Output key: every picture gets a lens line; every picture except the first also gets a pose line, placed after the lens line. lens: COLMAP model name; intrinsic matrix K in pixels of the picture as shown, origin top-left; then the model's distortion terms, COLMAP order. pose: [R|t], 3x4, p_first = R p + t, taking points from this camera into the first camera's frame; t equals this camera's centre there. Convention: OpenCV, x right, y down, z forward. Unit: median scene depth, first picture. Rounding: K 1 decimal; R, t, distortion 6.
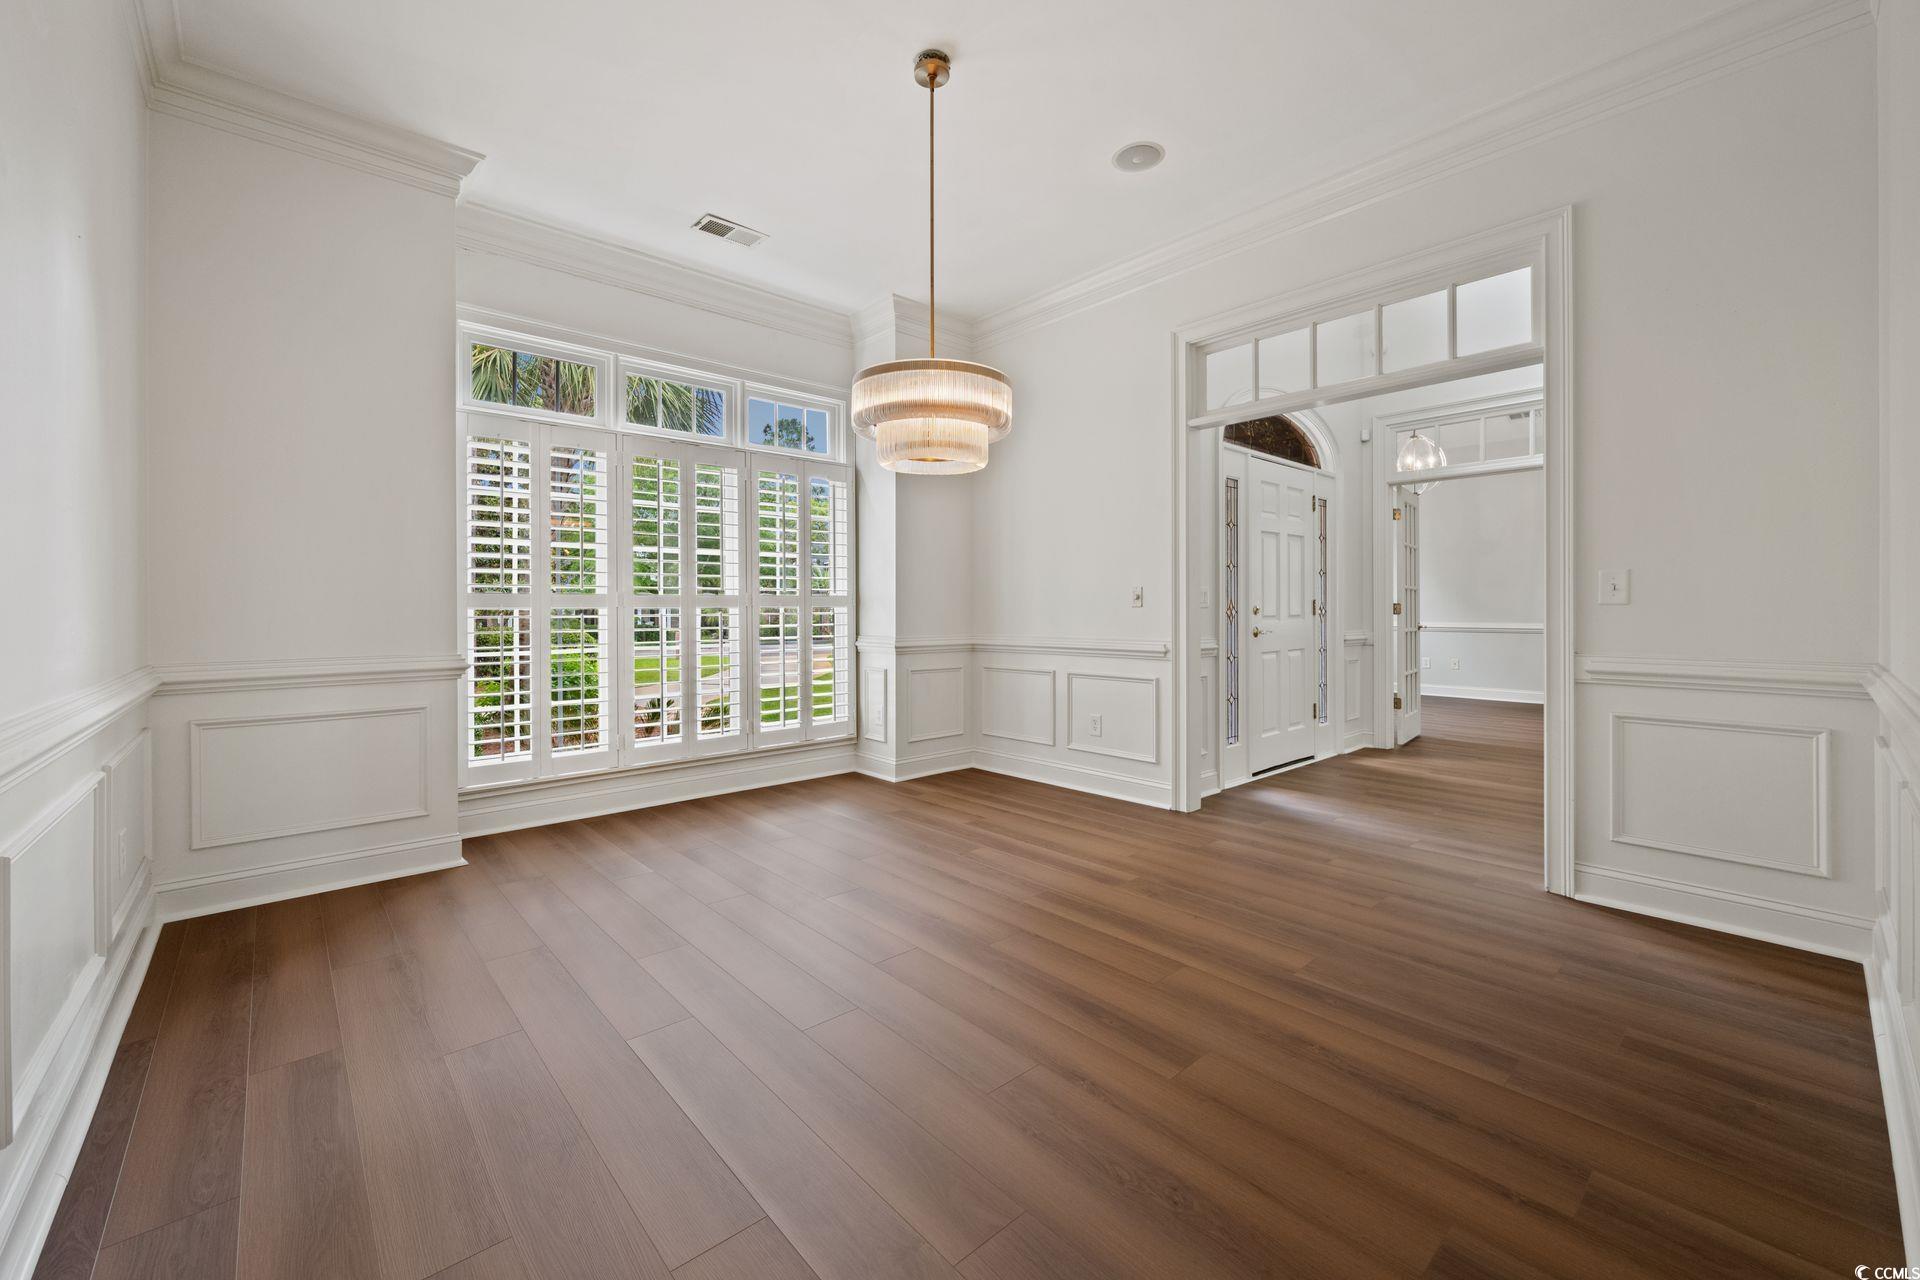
lens RADIAL K [[780.0, 0, 960.5], [0, 780.0, 609.4], [0, 0, 1]] dist [0.001672, 0.000032]
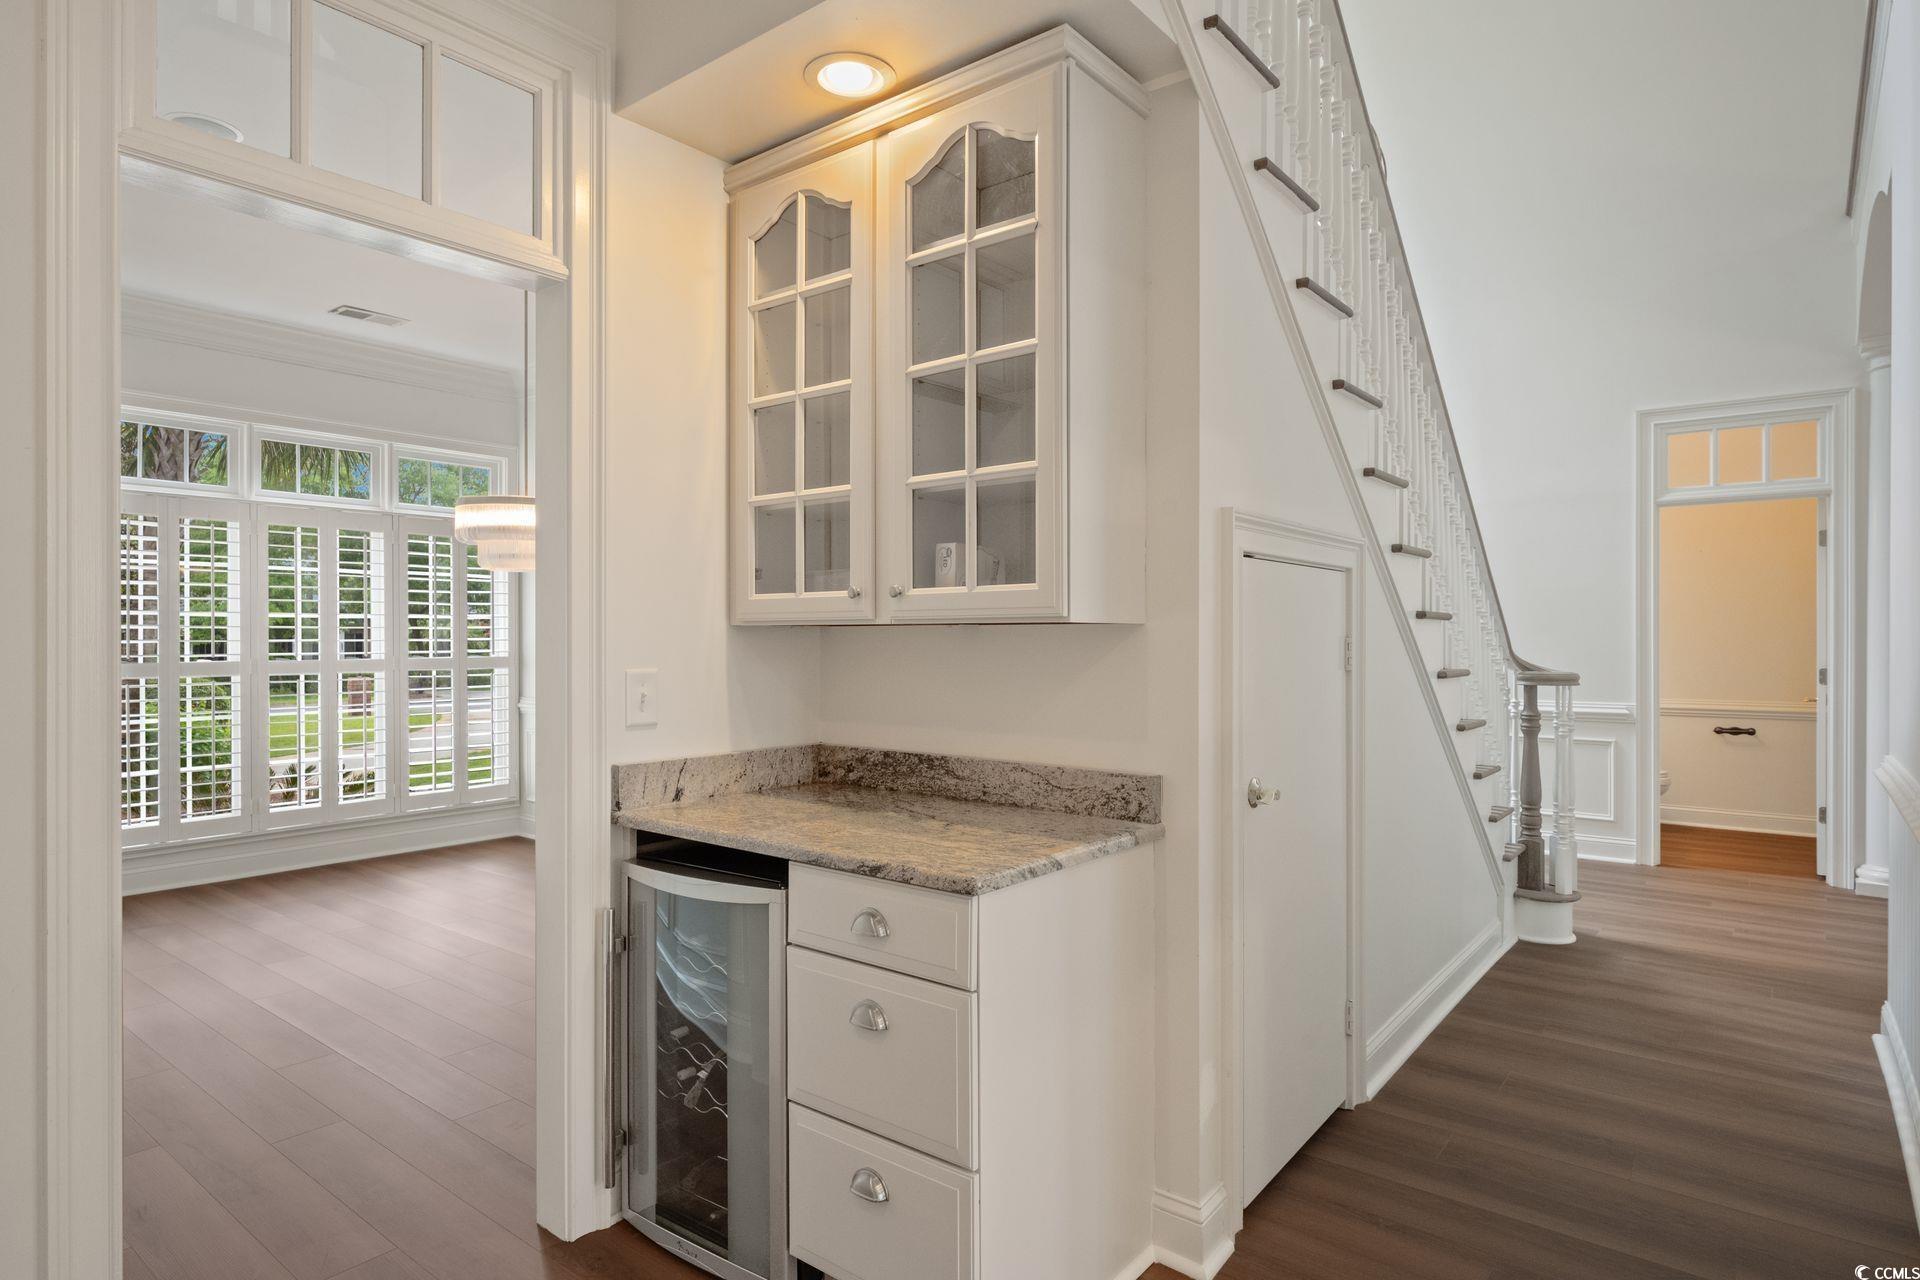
lens RADIAL K [[1054.8, 0, 957.9], [0, 1054.8, 644.6], [0, 0, 1]] dist [-0.002108, 0.000270]
pose [[0.985992, 0.001675, 0.166784, 0.228409], [-0.002321, 0.999991, 0.003681, -0.046640], [-0.166777, -0.004016, 0.985987, -0.484151]]
